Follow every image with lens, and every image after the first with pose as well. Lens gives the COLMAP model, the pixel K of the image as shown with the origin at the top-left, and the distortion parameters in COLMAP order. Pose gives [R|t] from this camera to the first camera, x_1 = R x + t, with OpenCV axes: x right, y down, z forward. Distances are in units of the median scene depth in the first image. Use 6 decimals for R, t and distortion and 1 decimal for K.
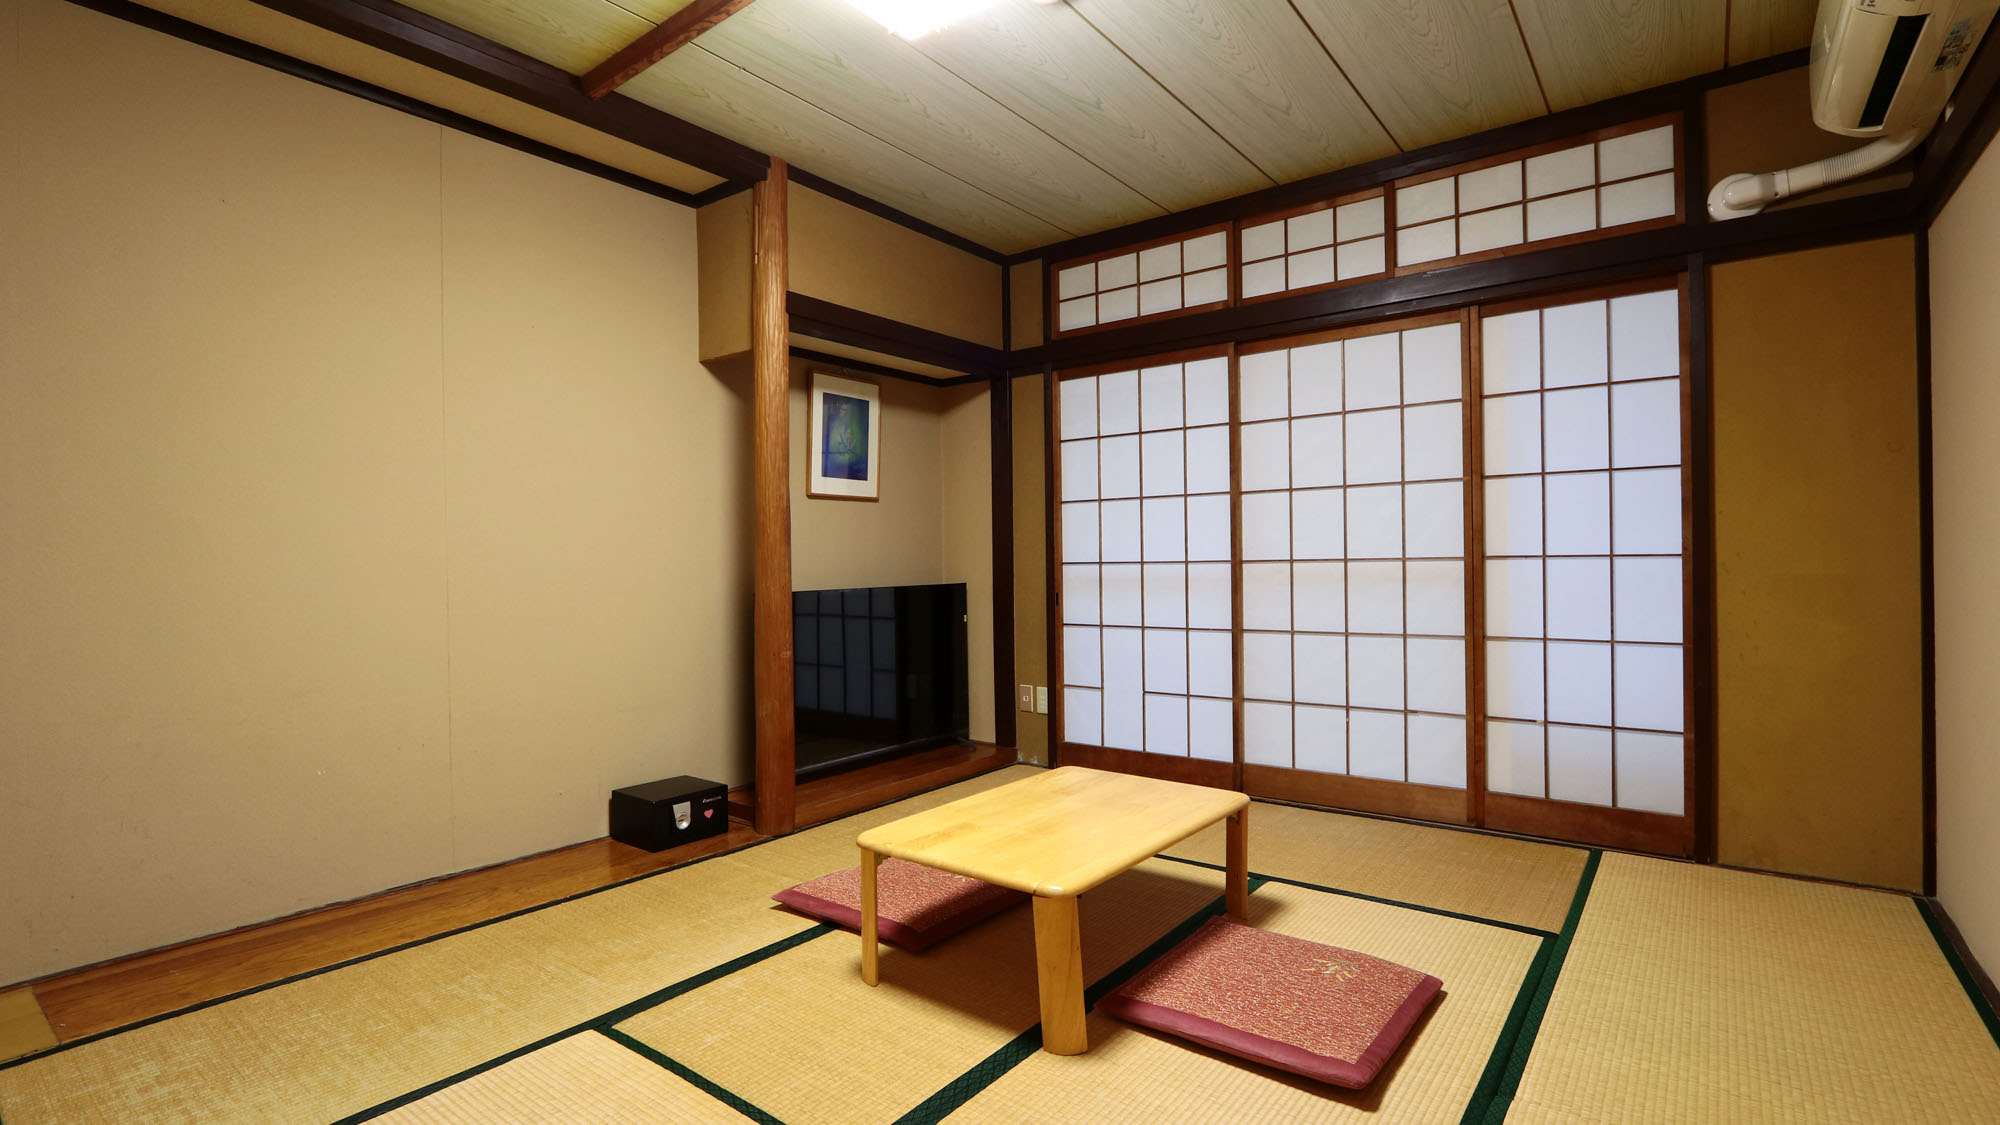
lens RADIAL K [[932.2, 0, 994.8], [0, 932.2, 555.1], [0, 0, 1]] dist [-0.002275, 0.001781]
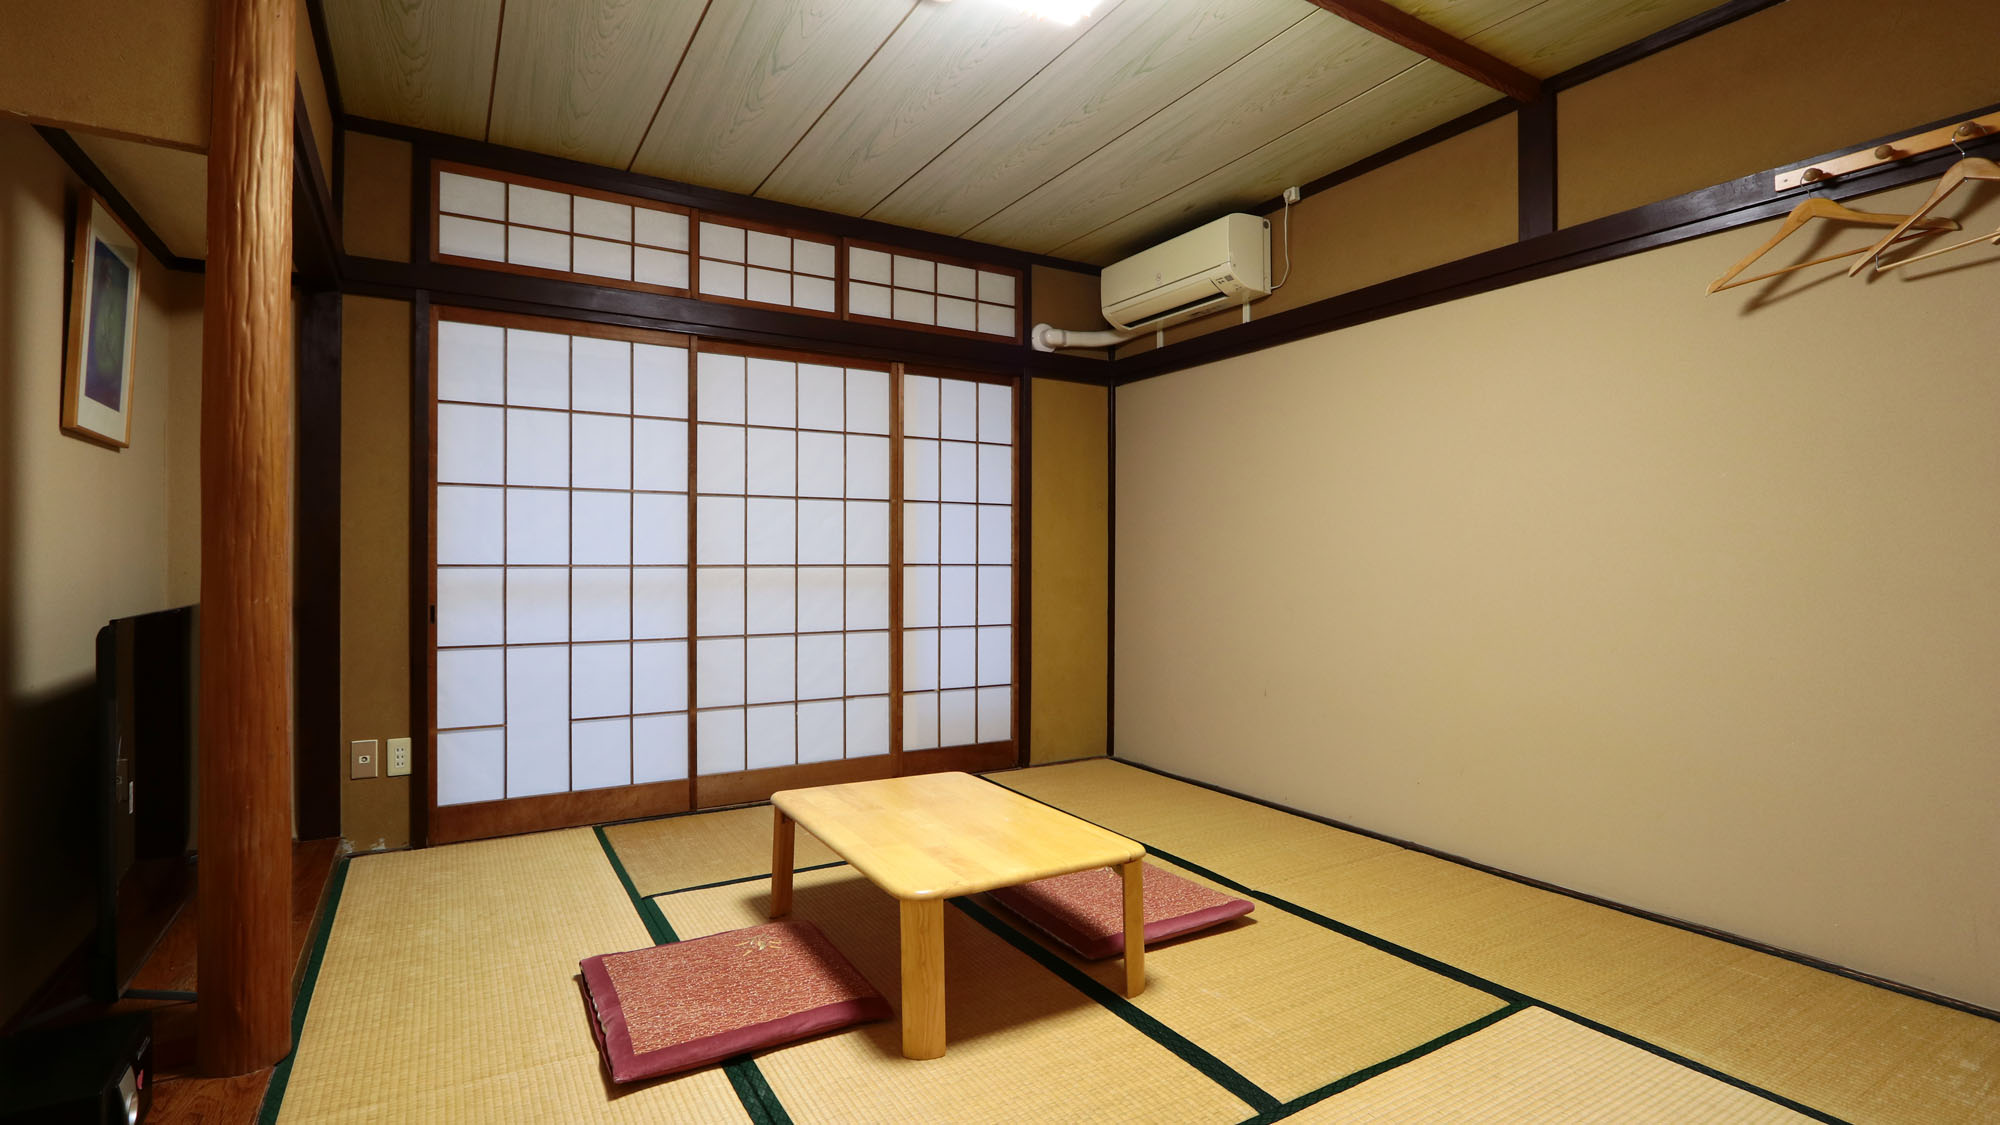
lens RADIAL K [[932.2, 0, 987.9], [0, 932.2, 558.9], [0, 0, 1]] dist [-0.002275, 0.001781]
pose [[0.382520, 0.019777, 0.923736, -0.559656], [-0.012561, 0.999790, -0.016204, 0.012564], [-0.923862, -0.005405, 0.382688, 0.394552]]
